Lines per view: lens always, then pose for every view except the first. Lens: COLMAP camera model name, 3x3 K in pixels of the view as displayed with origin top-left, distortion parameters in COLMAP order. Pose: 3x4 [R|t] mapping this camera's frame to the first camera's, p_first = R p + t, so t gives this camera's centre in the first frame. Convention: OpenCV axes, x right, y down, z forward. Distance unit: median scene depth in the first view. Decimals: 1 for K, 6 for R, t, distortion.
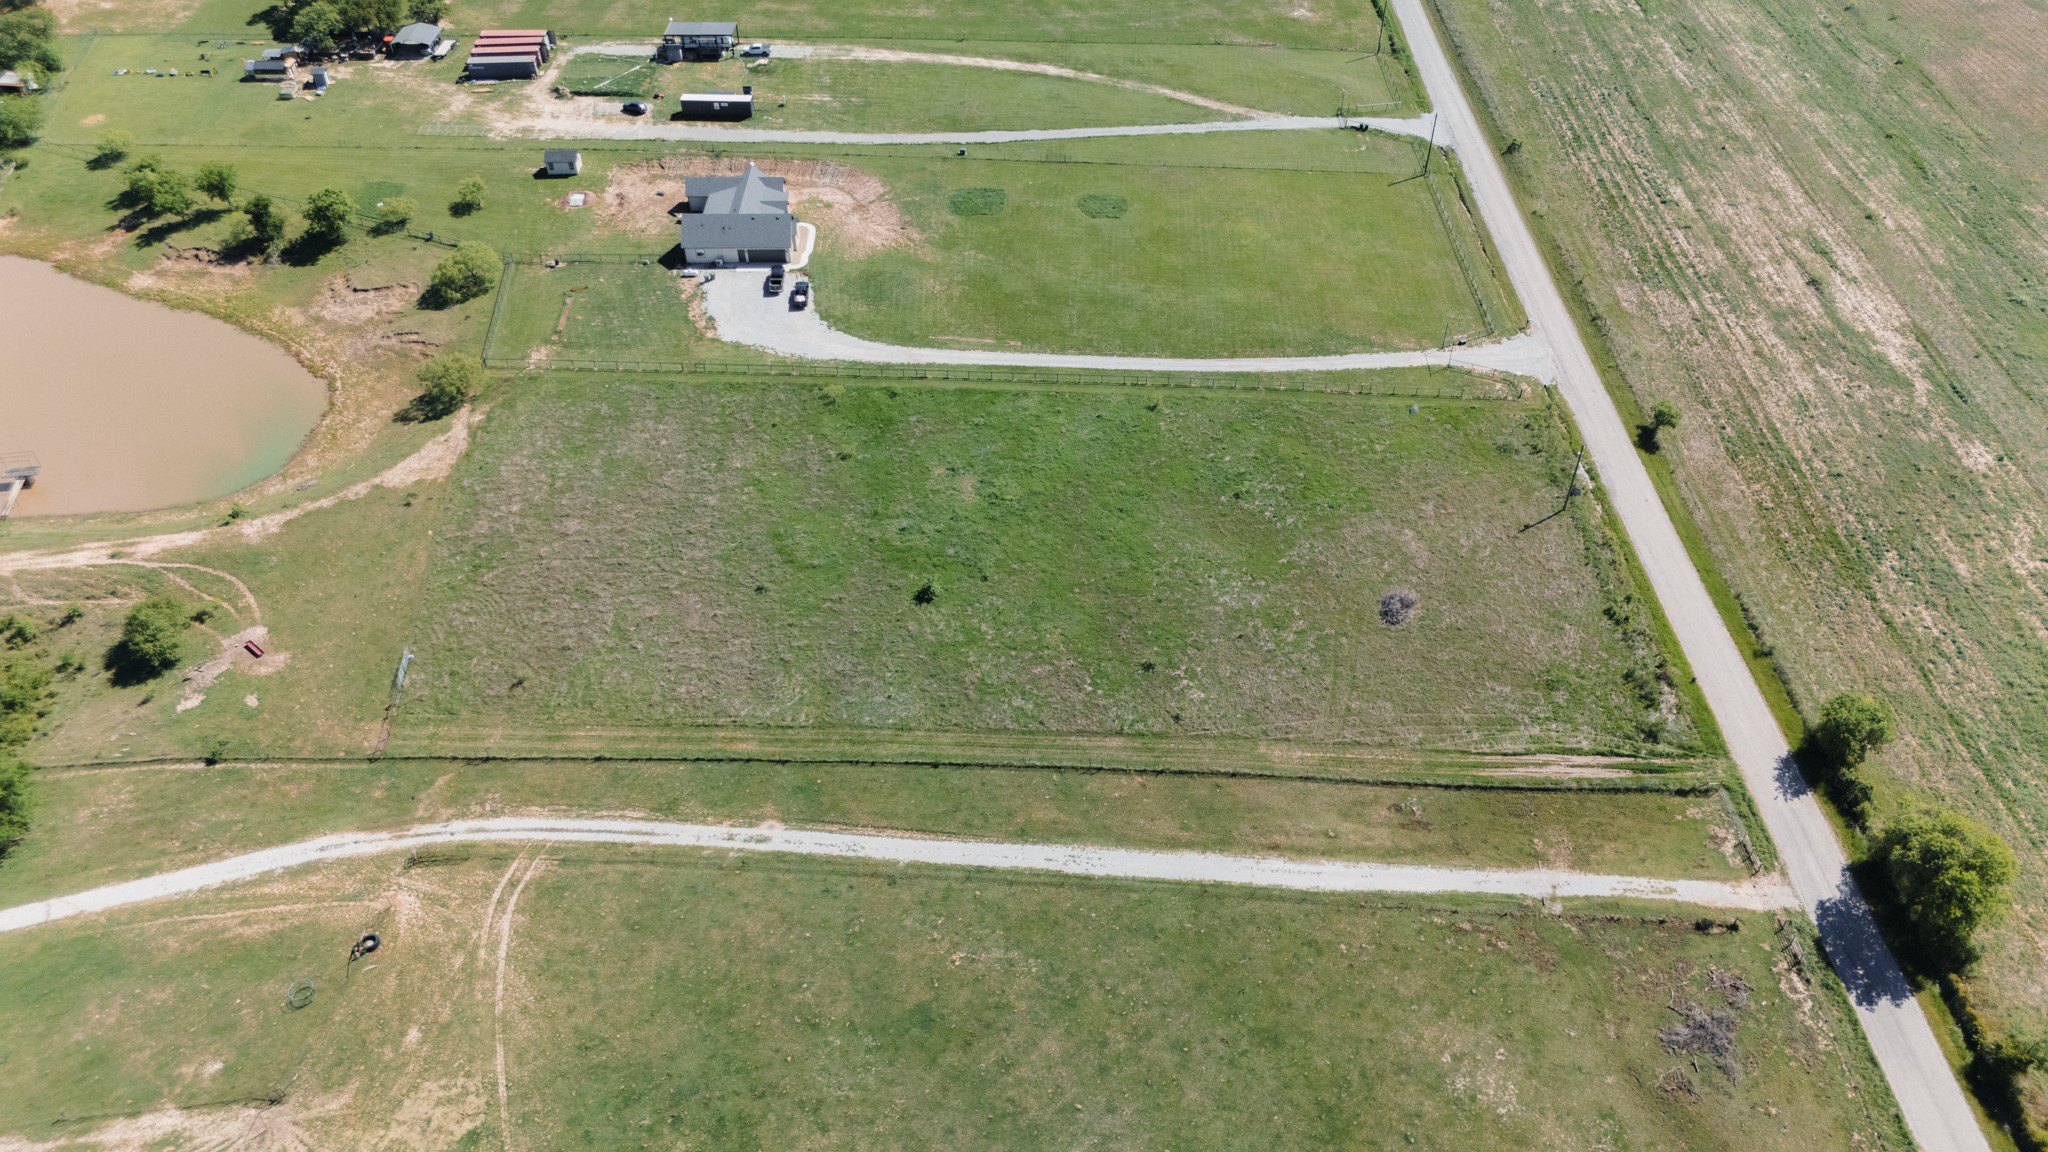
lens RADIAL K [[1483.0, 0, 1018.6], [0, 1483.0, 603.8], [0, 0, 1]] dist [0.062197, -0.038725]
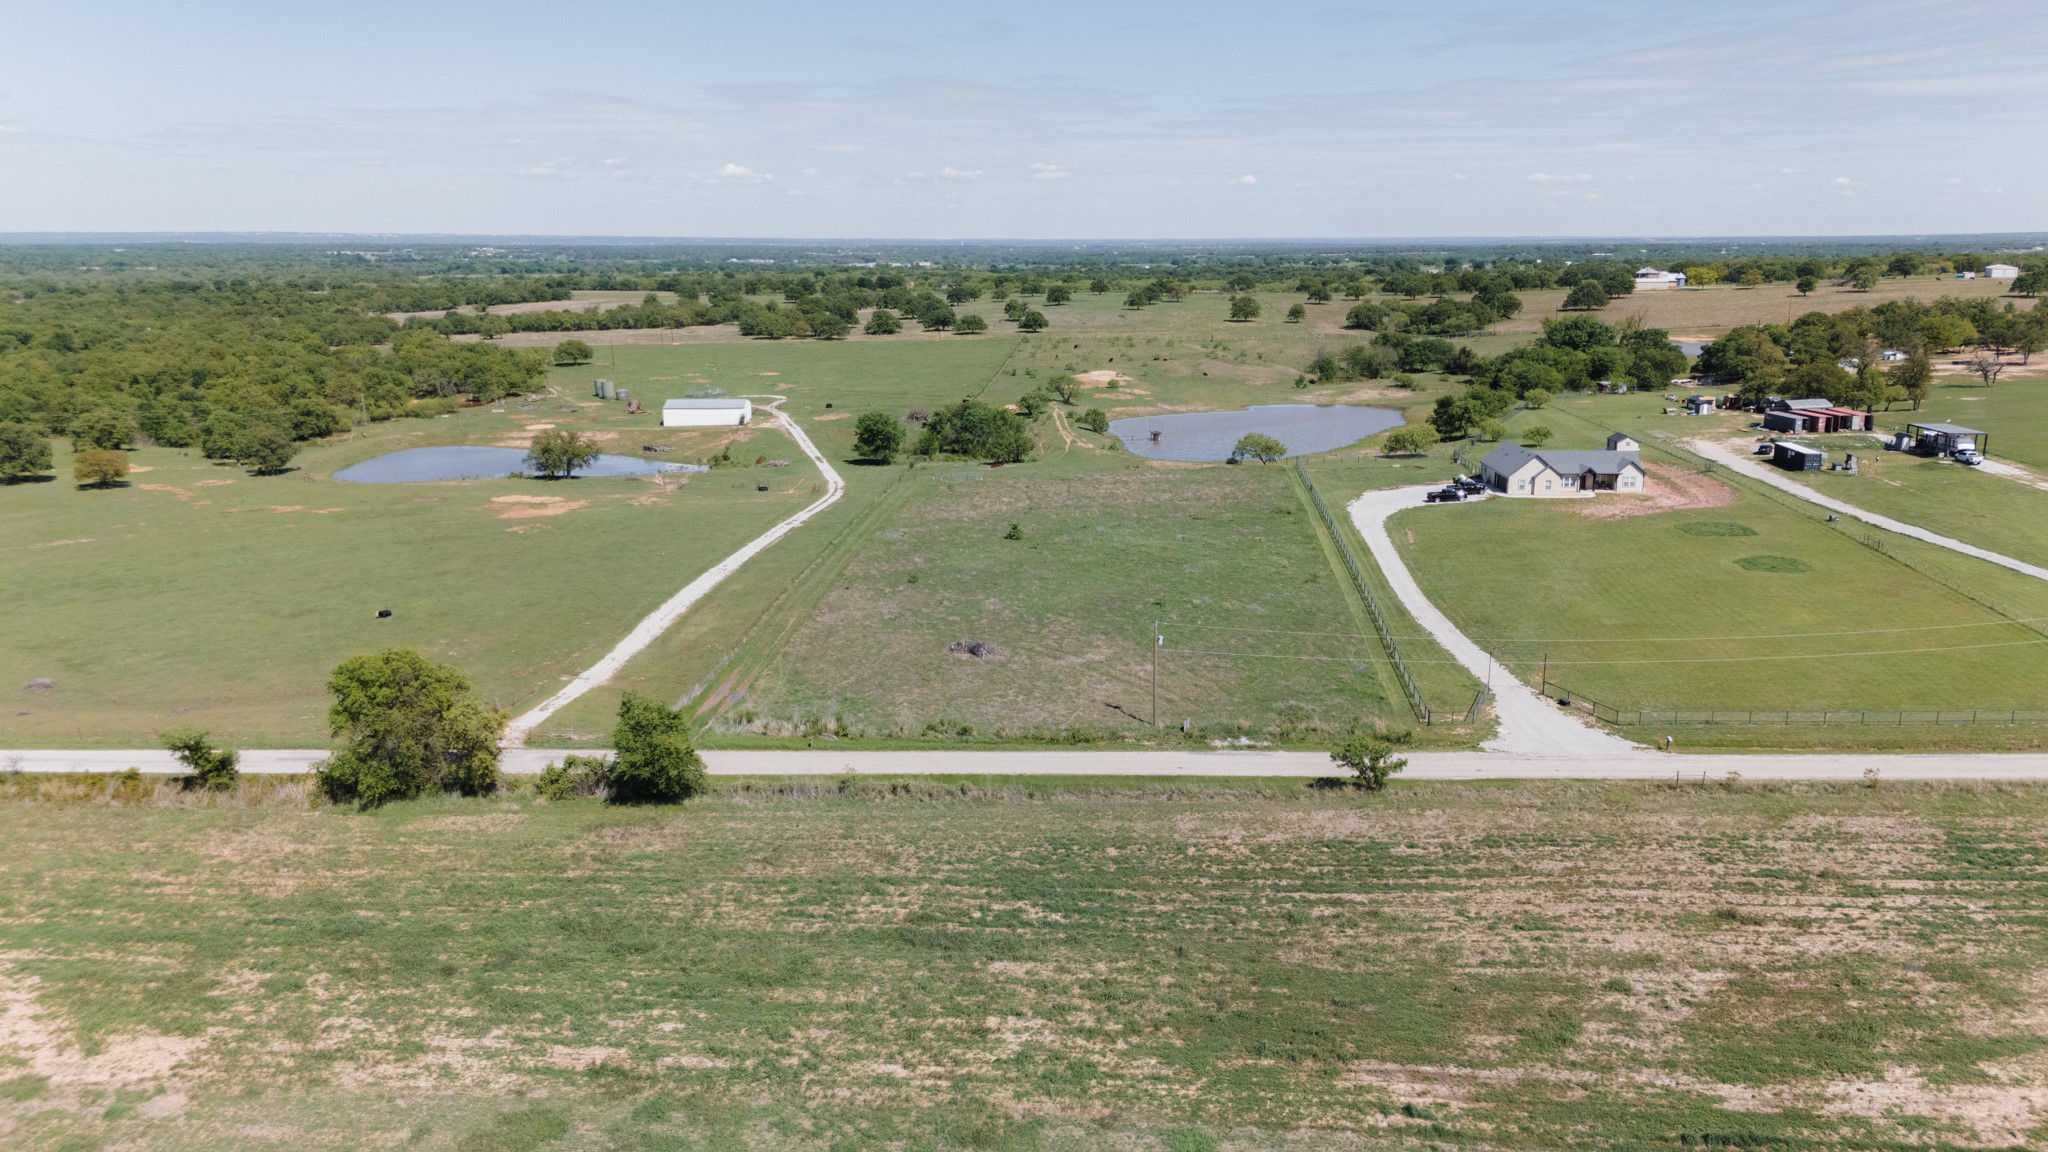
lens RADIAL K [[1483.0, 0, 1018.6], [0, 1483.0, 603.8], [0, 0, 1]] dist [0.062197, -0.038725]
pose [[-0.051508, 0.250381, -0.966776, 1.259512], [-0.659692, 0.718257, 0.221165, -0.265429], [0.749769, 0.649166, 0.128178, 0.988935]]
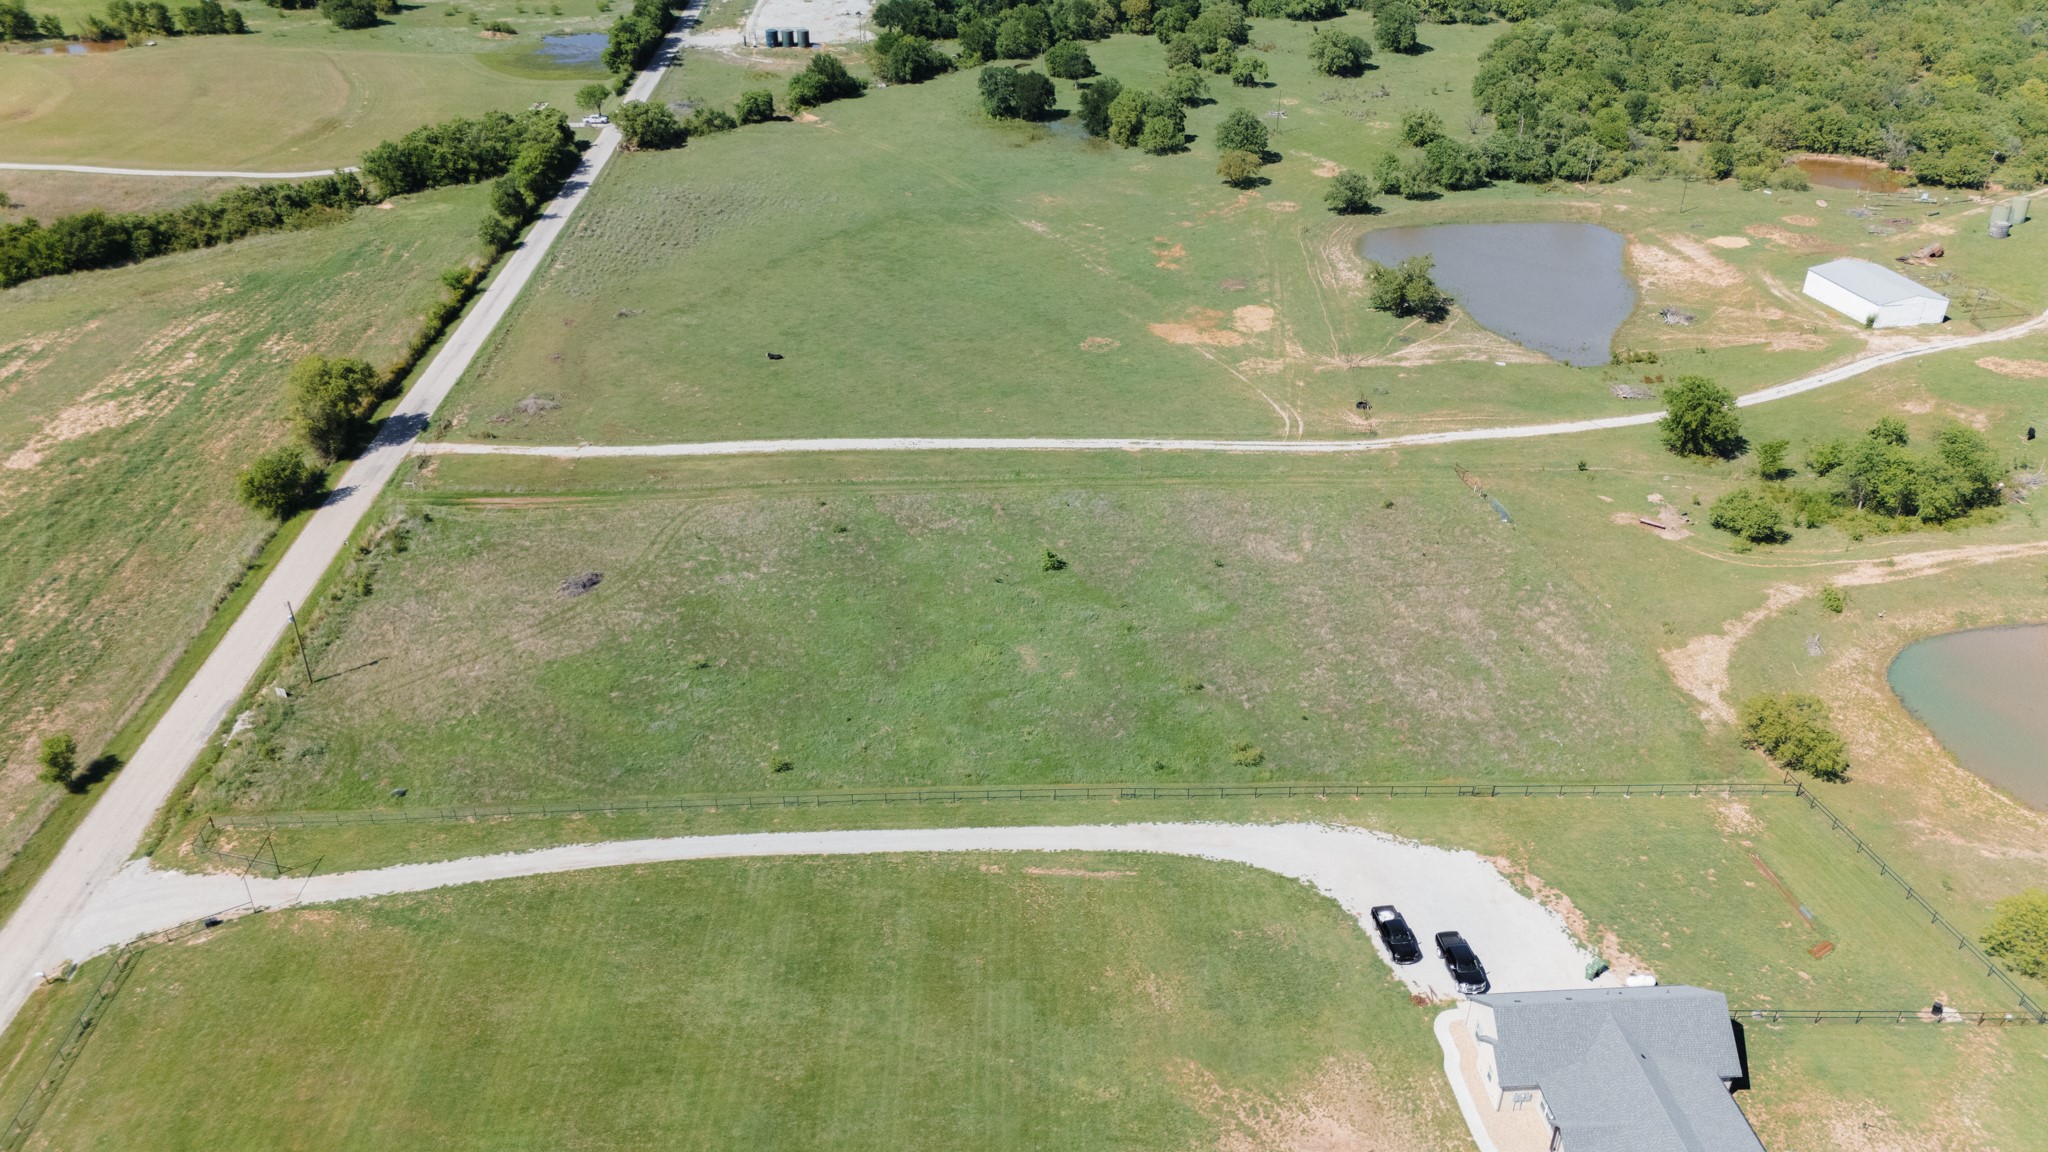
lens RADIAL K [[1483.0, 0, 1018.6], [0, 1483.0, 603.8], [0, 0, 1]] dist [0.062197, -0.038725]
pose [[-0.997495, 0.040400, -0.058057, 0.023166], [-0.043654, 0.294181, 0.954752, -1.072223], [0.055651, 0.954895, -0.291681, 1.474536]]
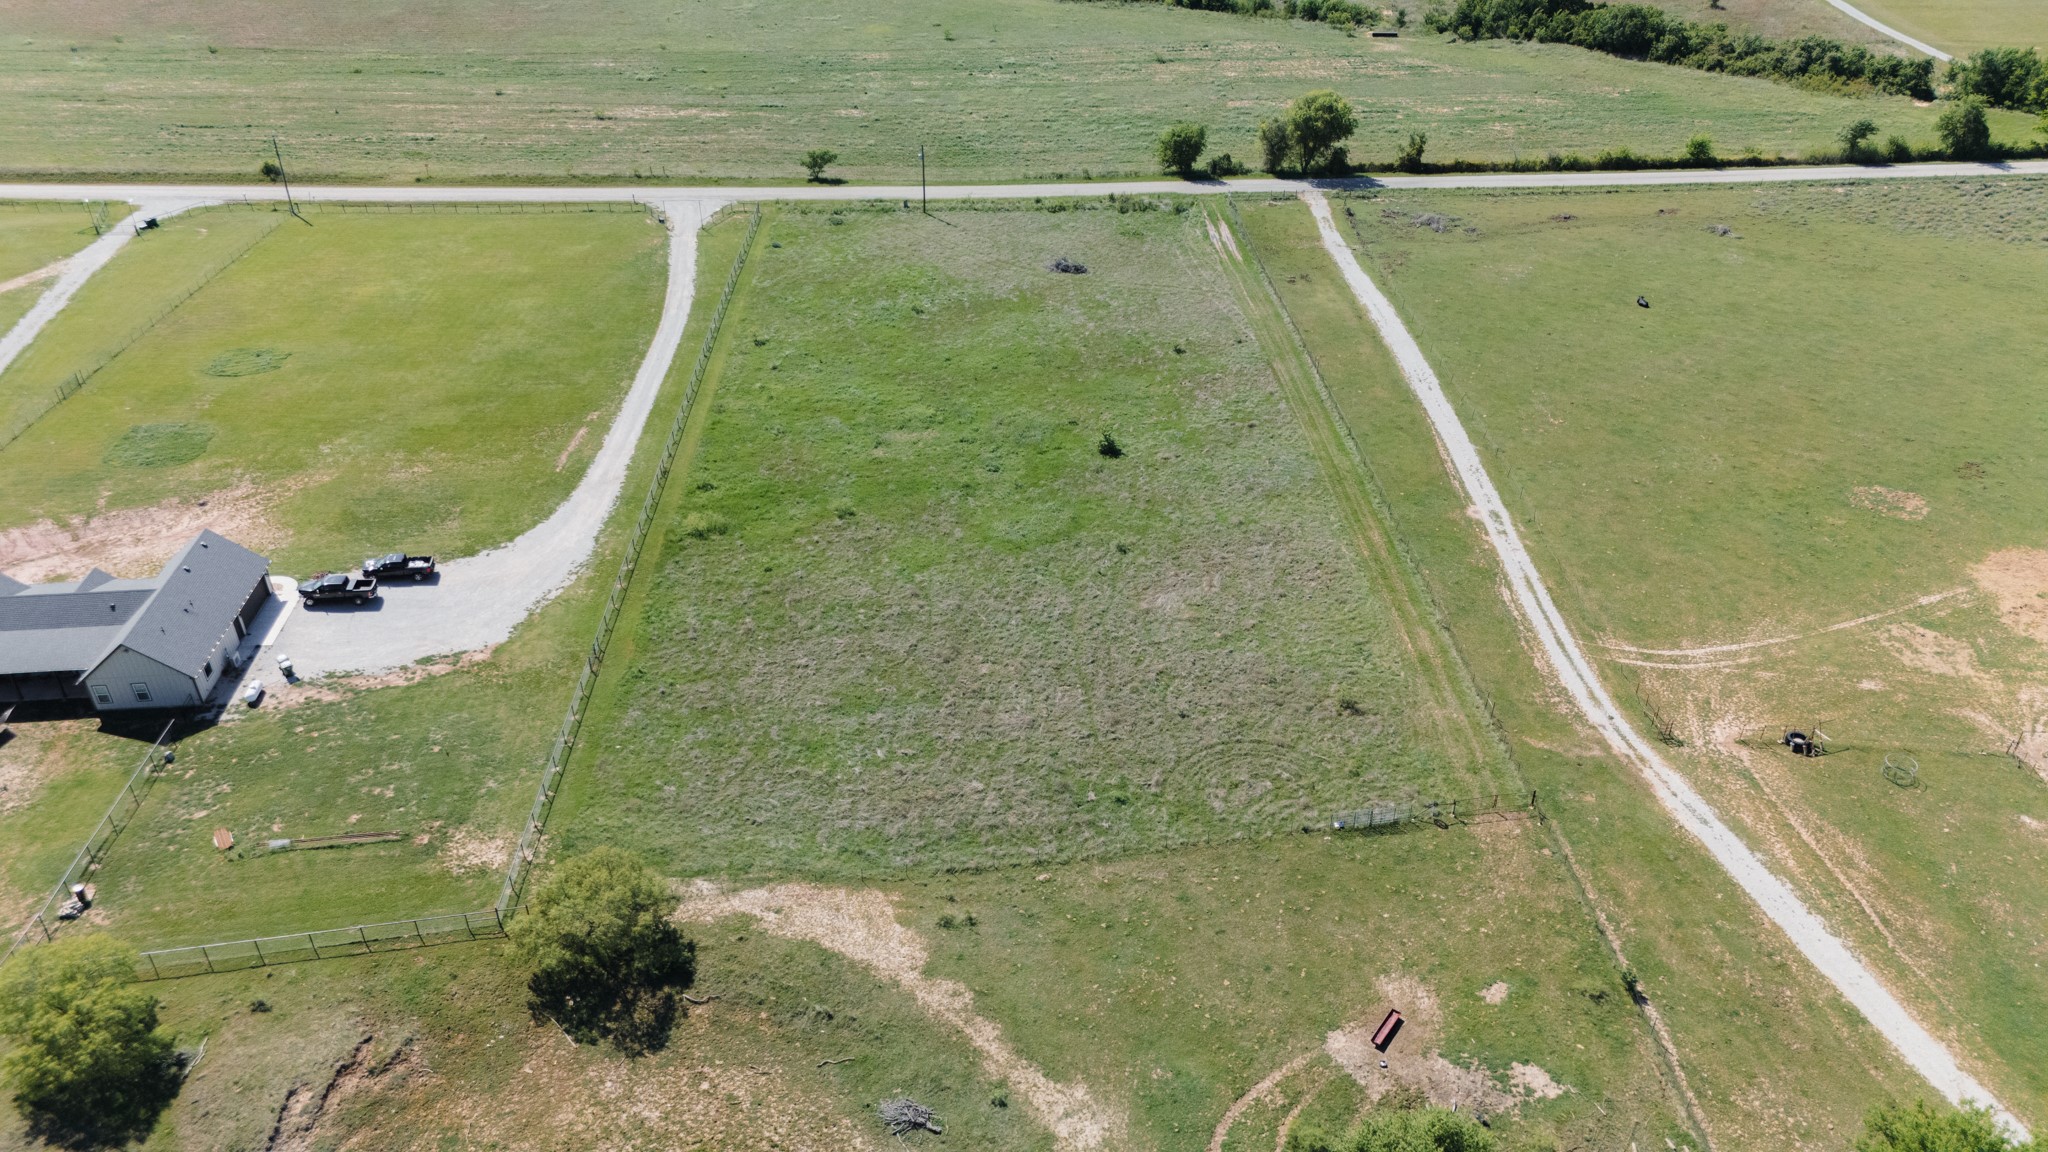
lens RADIAL K [[1483.0, 0, 1018.6], [0, 1483.0, 603.8], [0, 0, 1]] dist [0.062197, -0.038725]
pose [[-0.079361, -0.543986, 0.835333, -0.946187], [0.666197, 0.594417, 0.450388, -0.430547], [-0.741541, 0.592239, 0.315228, 0.913557]]
